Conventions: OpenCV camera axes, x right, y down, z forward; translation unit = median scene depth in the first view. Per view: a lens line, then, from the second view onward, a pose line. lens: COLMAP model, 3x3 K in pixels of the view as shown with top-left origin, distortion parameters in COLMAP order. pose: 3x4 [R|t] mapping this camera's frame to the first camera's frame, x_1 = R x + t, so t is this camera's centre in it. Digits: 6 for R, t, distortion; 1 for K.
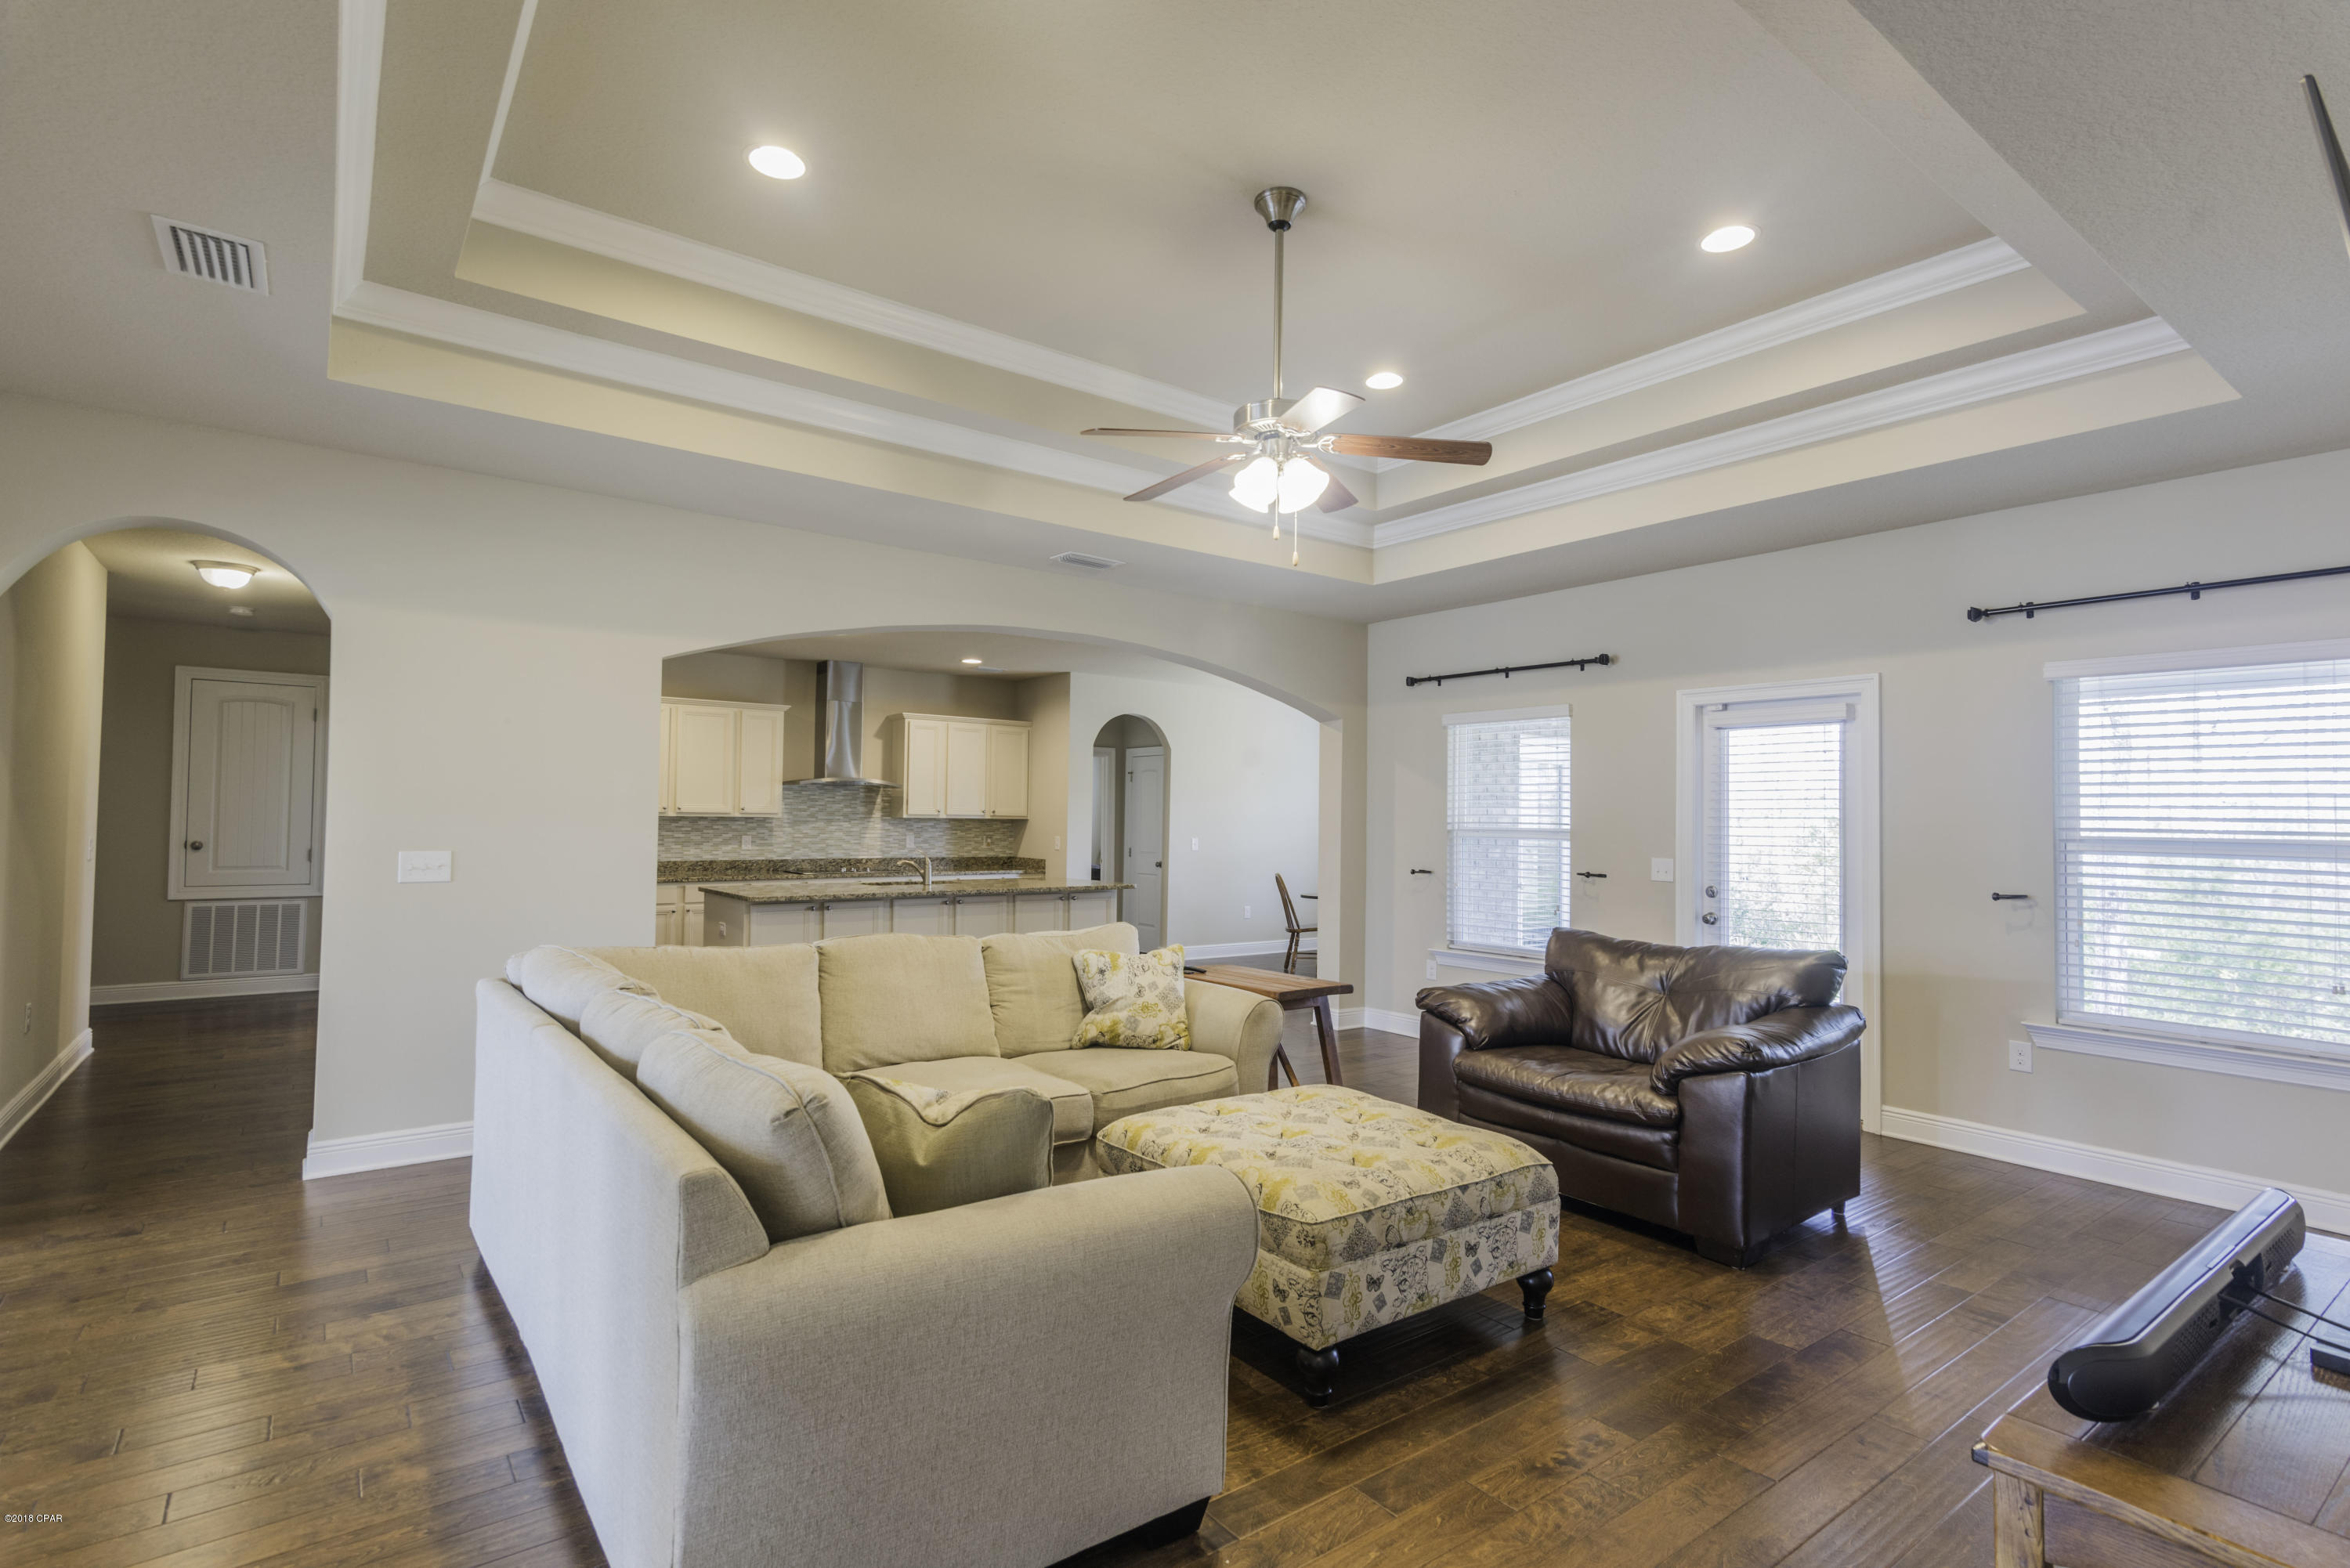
lens RADIAL K [[1131.7, 0, 1175.6], [0, 1131.7, 782.8], [0, 0, 1]] dist [0.016271, 0.000504]
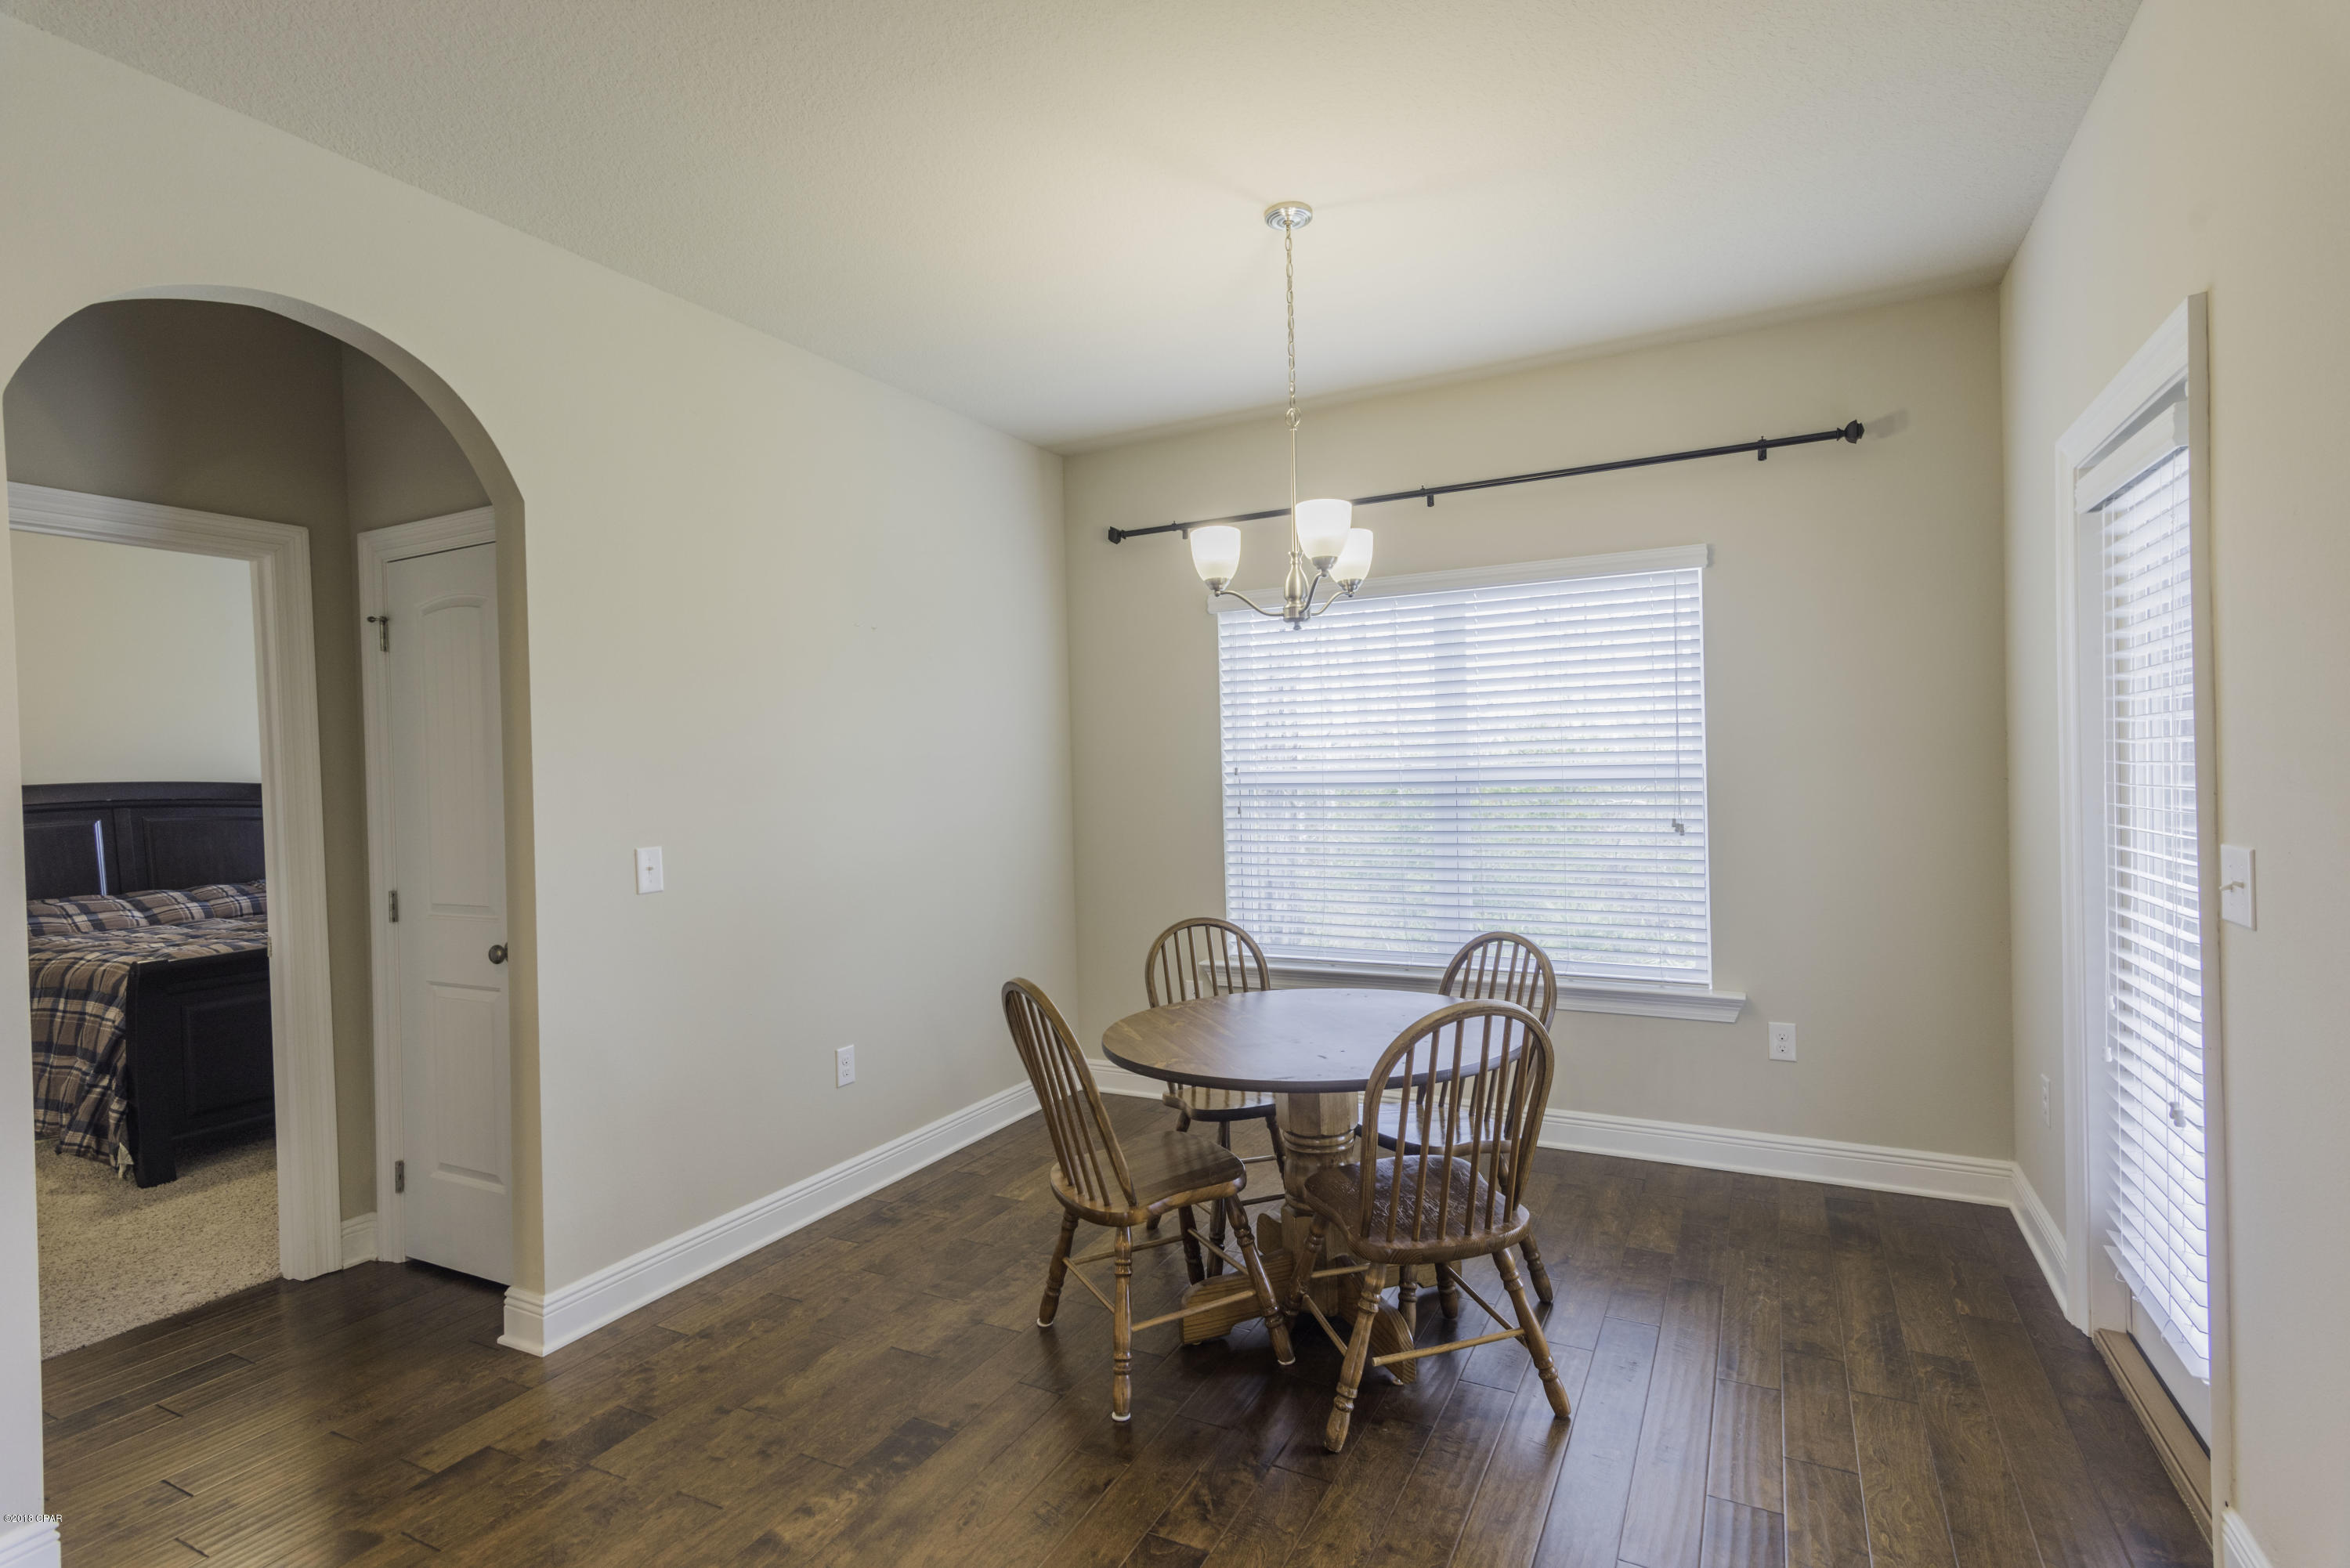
lens RADIAL K [[1131.7, 0, 1176.4], [0, 1131.7, 786.3], [0, 0, 1]] dist [0.016271, 0.000504]
pose [[0.899896, -0.045384, 0.433736, 0.014530], [0.025764, 0.998366, 0.051008, 0.026248], [-0.435342, -0.034727, 0.899595, 0.763931]]
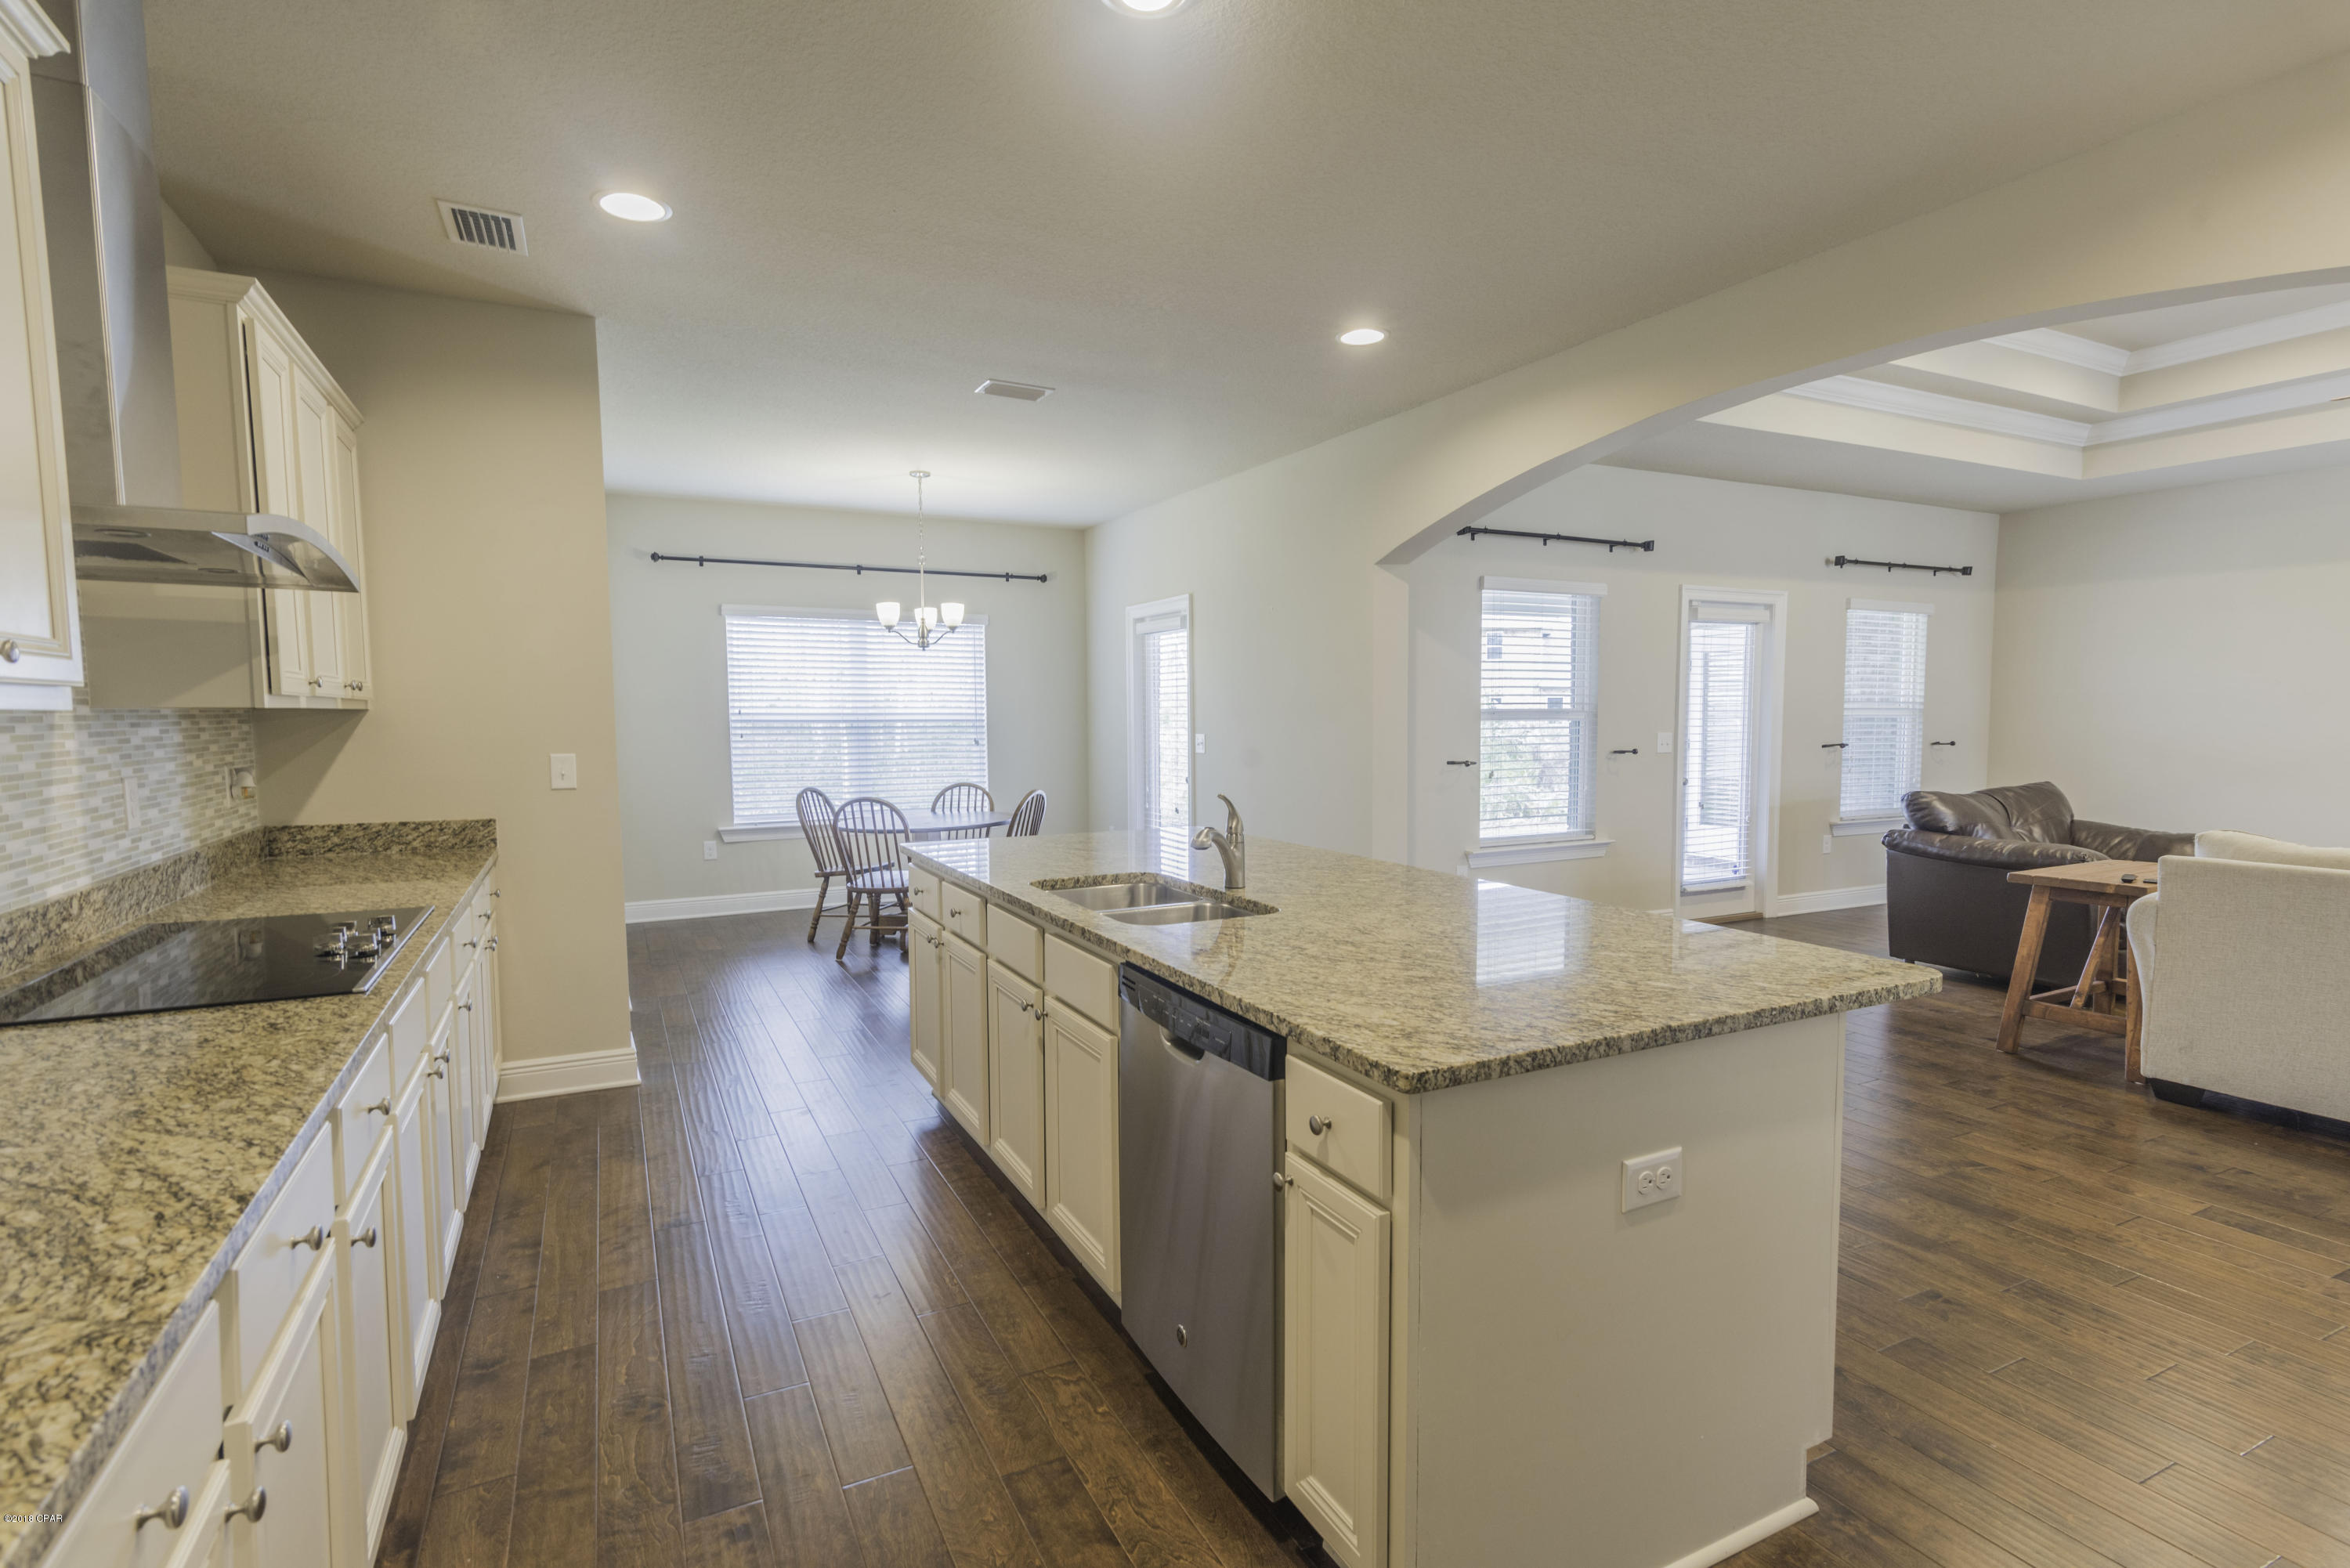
lens RADIAL K [[1131.7, 0, 1183.2], [0, 1131.7, 788.9], [0, 0, 1]] dist [0.016271, 0.000504]
pose [[0.164793, -0.082249, 0.982893, -0.452192], [-0.024718, 0.995860, 0.087479, 0.021241], [-0.986018, -0.038711, 0.162078, 0.744861]]
